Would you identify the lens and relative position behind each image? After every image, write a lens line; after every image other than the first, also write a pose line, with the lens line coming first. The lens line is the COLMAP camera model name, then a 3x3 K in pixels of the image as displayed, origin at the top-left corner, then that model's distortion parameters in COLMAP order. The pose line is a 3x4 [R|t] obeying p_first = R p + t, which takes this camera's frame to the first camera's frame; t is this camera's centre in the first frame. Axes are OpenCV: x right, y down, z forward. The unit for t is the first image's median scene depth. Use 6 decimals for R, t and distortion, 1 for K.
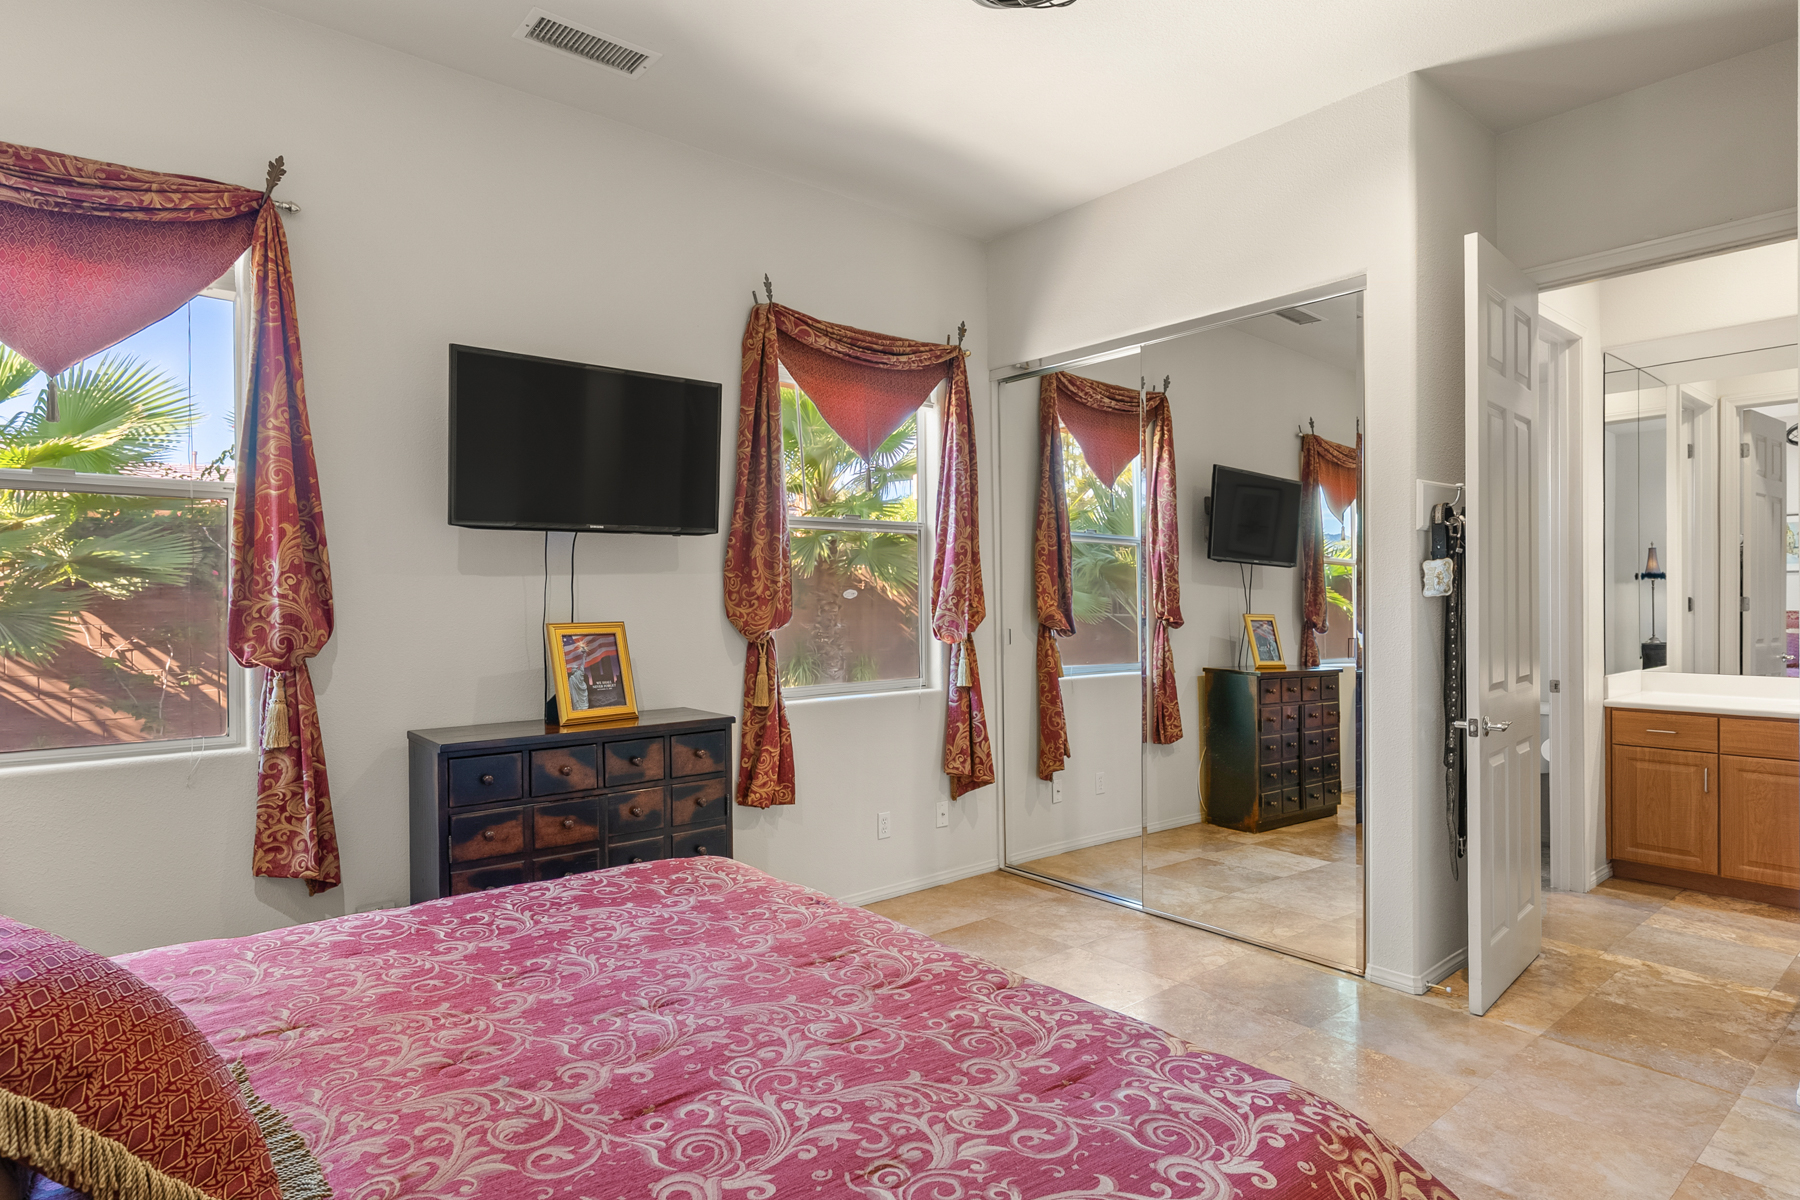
lens RADIAL K [[978.9, 0, 898.6], [0, 978.9, 604.8], [0, 0, 1]] dist [-0.001654, -0.000179]
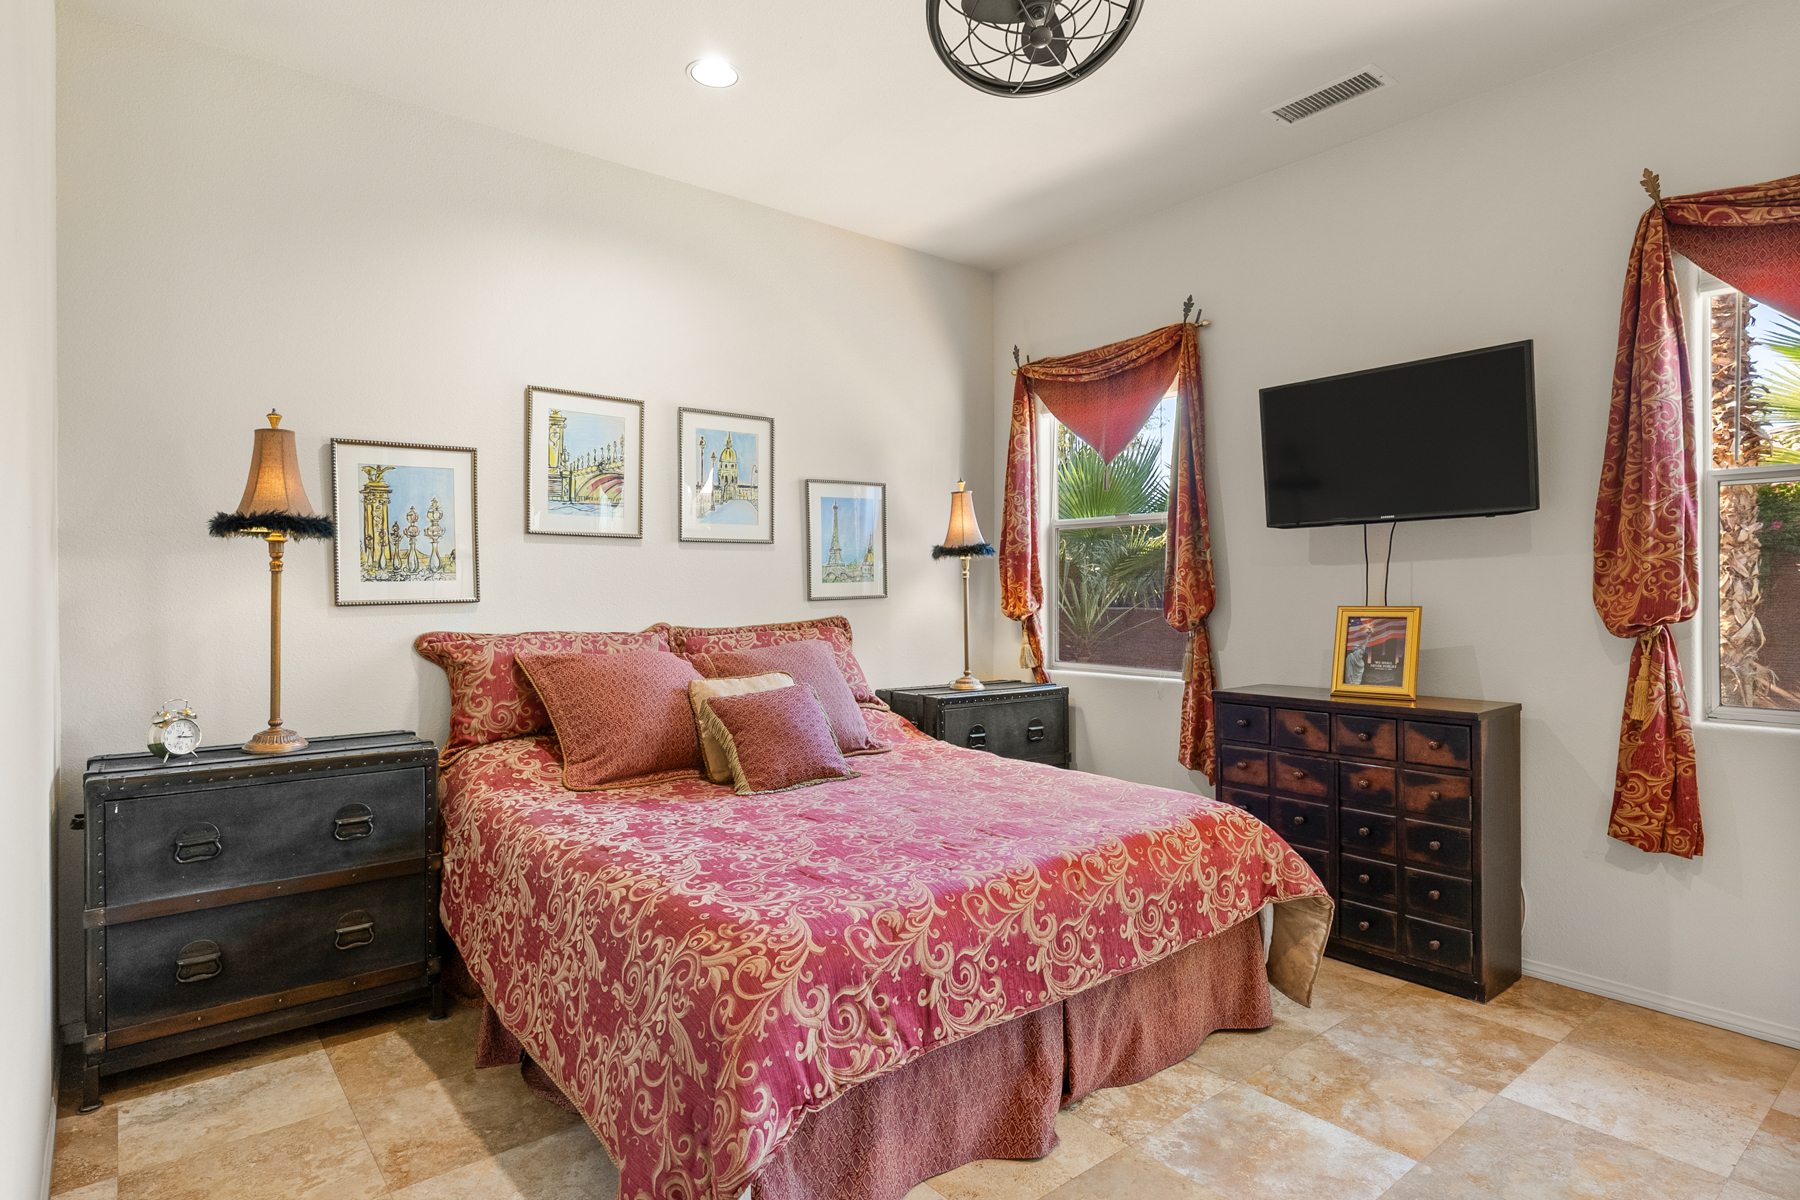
lens RADIAL K [[965.8, 0, 905.1], [0, 965.8, 590.6], [0, 0, 1]] dist [0.002039, 0.001623]
pose [[-0.007773, 0.008140, -0.999937, 0.838225], [0.000017, 0.999967, 0.008140, -0.008897], [0.999970, 0.000046, -0.007773, 0.537091]]
